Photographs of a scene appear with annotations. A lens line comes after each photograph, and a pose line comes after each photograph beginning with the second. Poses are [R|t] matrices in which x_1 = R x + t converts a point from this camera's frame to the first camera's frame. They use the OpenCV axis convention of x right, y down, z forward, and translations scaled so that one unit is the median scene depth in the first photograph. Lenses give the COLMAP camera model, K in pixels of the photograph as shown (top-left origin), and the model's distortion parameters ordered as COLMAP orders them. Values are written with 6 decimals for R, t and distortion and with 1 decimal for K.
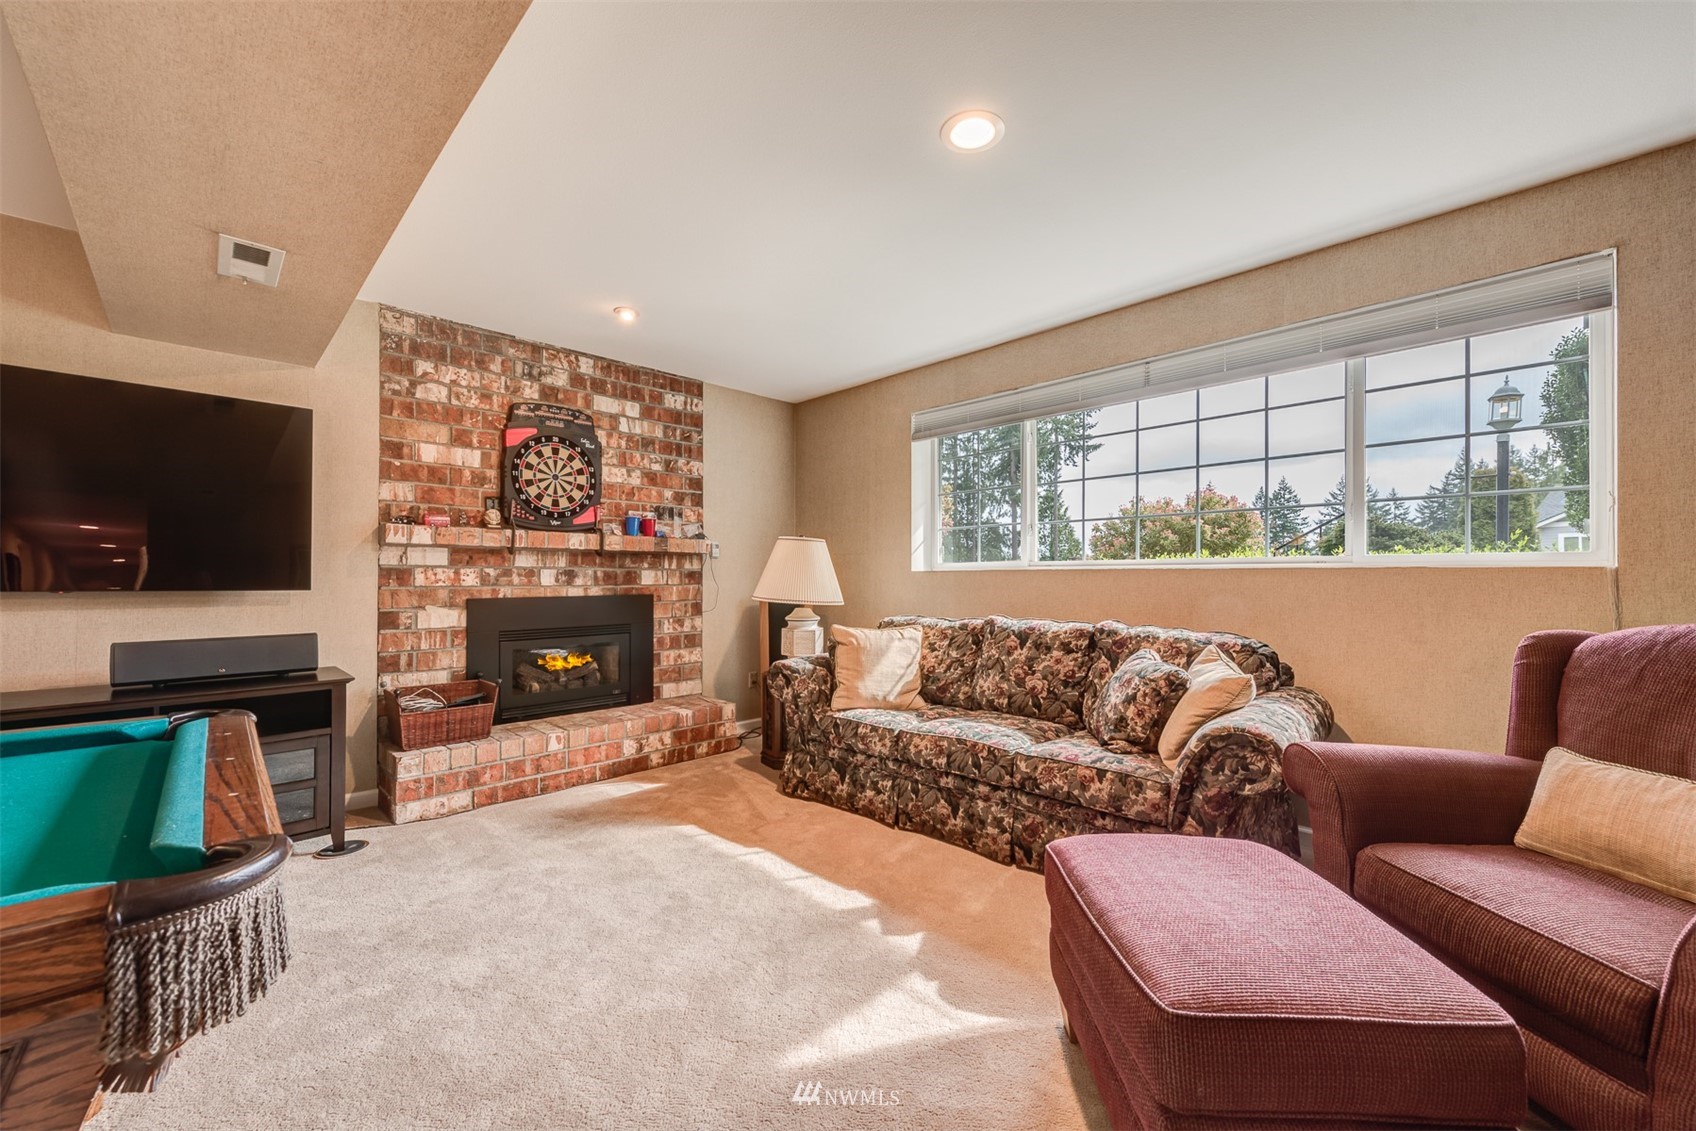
lens RADIAL K [[668.1, 0, 858.2], [0, 668.1, 569.5], [0, 0, 1]] dist [0.007080, -0.000778]
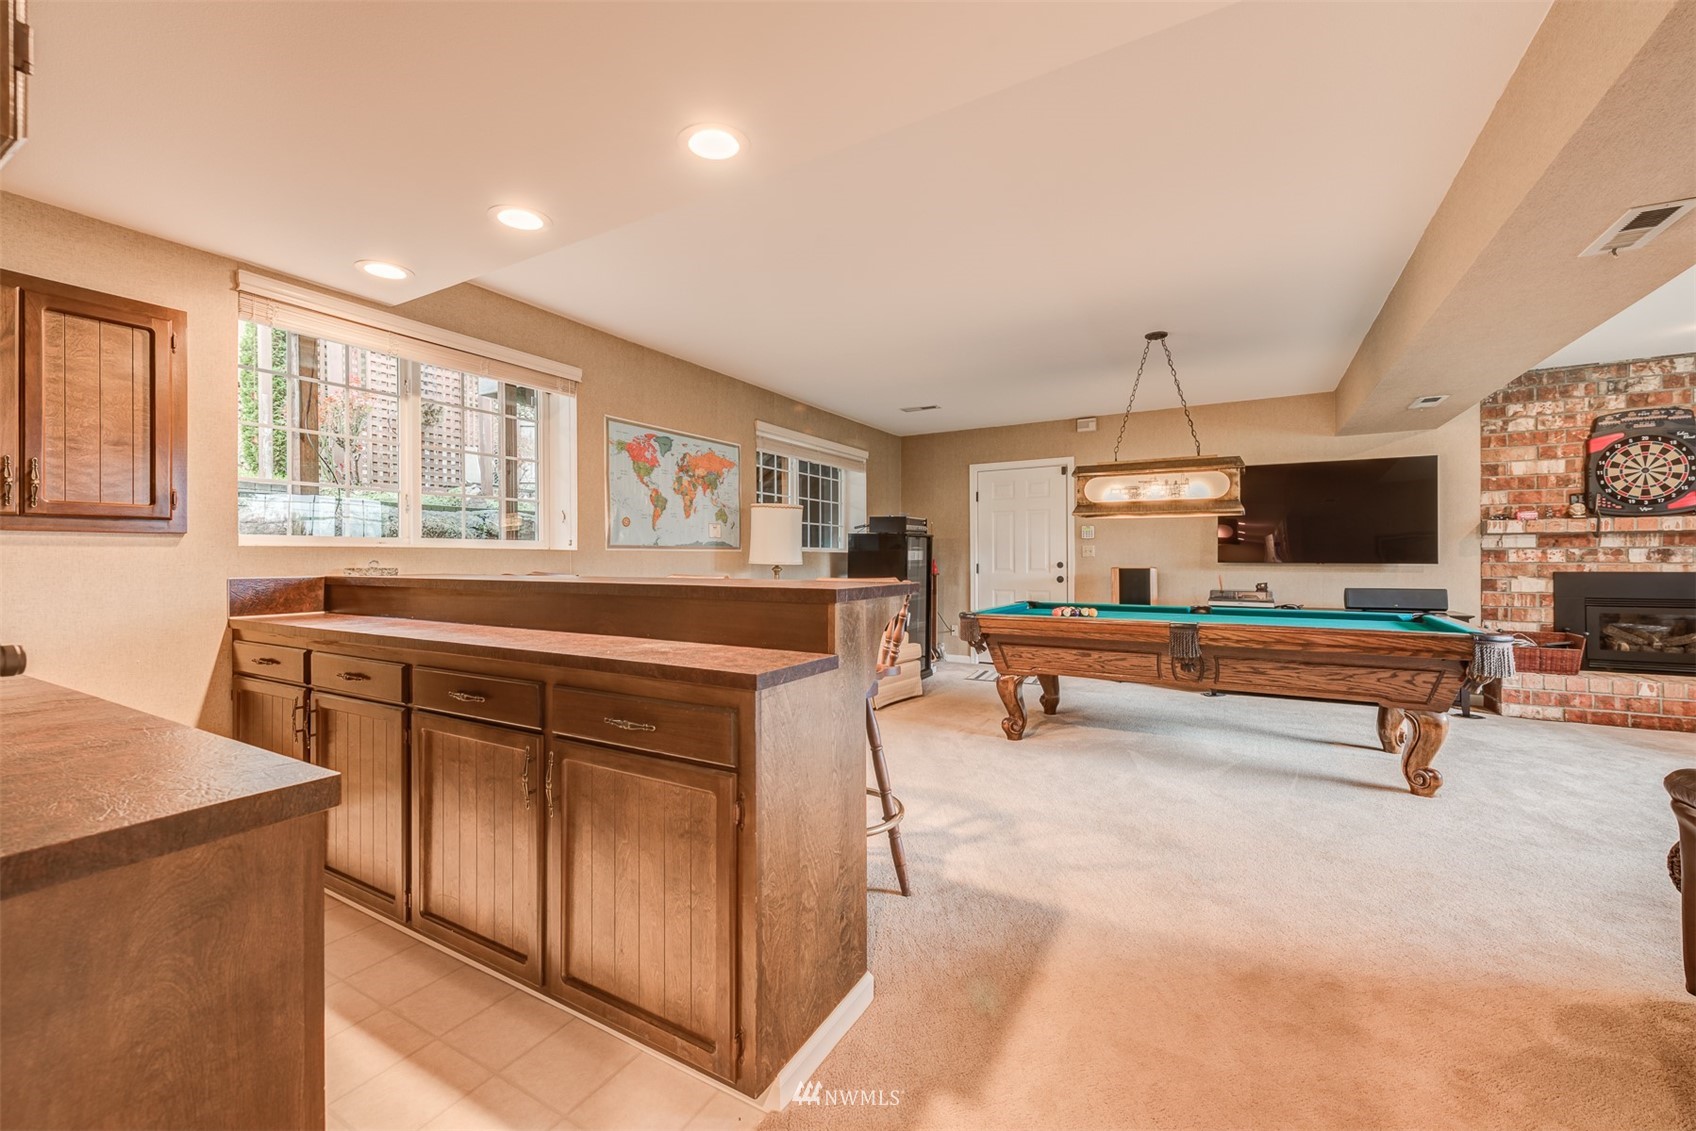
lens RADIAL K [[668.1, 0, 863.2], [0, 668.1, 559.6], [0, 0, 1]] dist [0.007080, -0.000778]
pose [[0.269550, -0.004543, -0.962976, 0.339423], [0.012292, 0.999924, -0.001277, 0.003885], [0.962908, -0.011492, 0.269585, -0.692077]]
